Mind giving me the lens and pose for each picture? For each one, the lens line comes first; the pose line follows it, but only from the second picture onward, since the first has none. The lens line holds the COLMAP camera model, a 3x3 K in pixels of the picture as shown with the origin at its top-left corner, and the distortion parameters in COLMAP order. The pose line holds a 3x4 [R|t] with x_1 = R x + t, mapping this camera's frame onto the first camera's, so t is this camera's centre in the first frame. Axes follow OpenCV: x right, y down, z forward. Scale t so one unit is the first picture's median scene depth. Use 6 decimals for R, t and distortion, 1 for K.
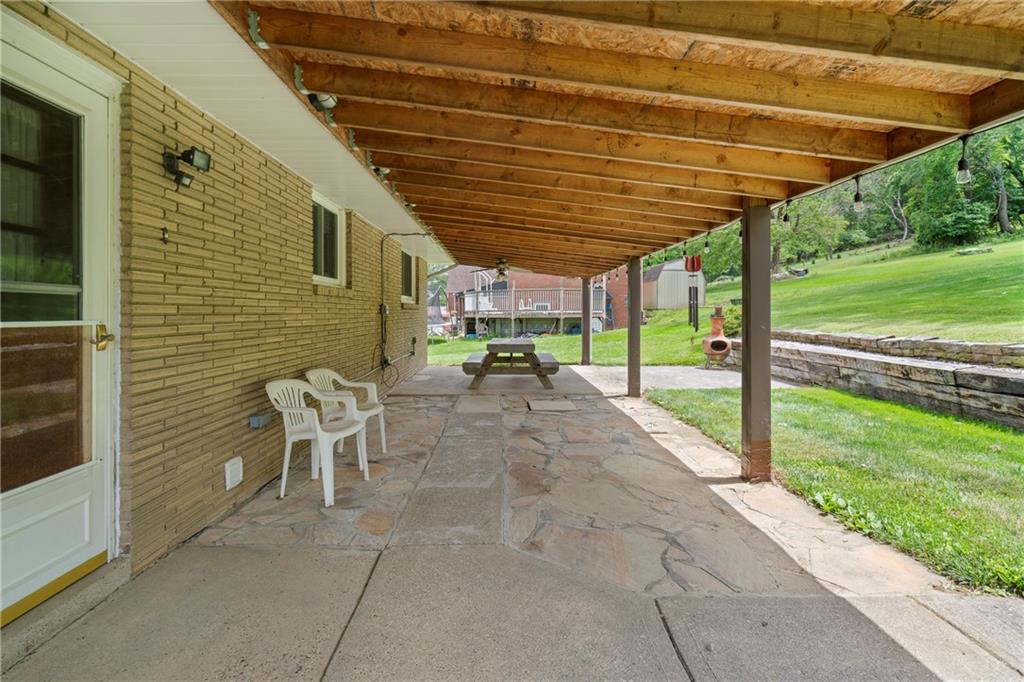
lens RADIAL K [[473.4, 0, 509.1], [0, 473.4, 322.4], [0, 0, 1]] dist [-0.000001, 0.000625]
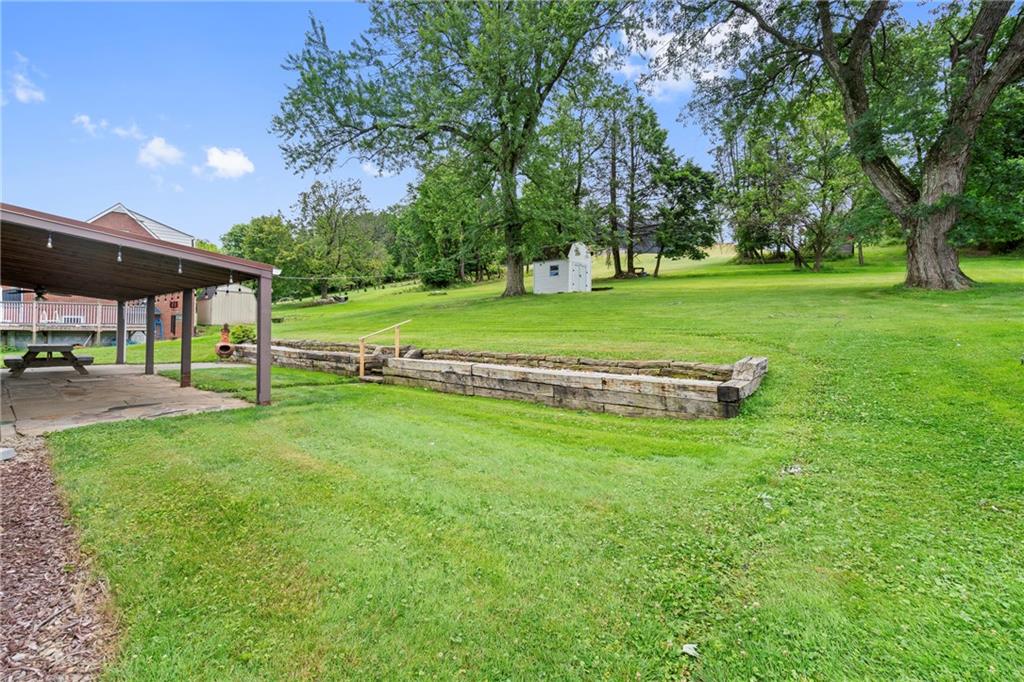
lens RADIAL K [[473.4, 0, 509.1], [0, 473.4, 322.4], [0, 0, 1]] dist [-0.000001, 0.000625]
pose [[0.680930, 0.025986, 0.731888, -0.079315], [-0.000109, 0.999374, -0.035382, 0.016651], [-0.732349, 0.024013, 0.680506, -0.781465]]
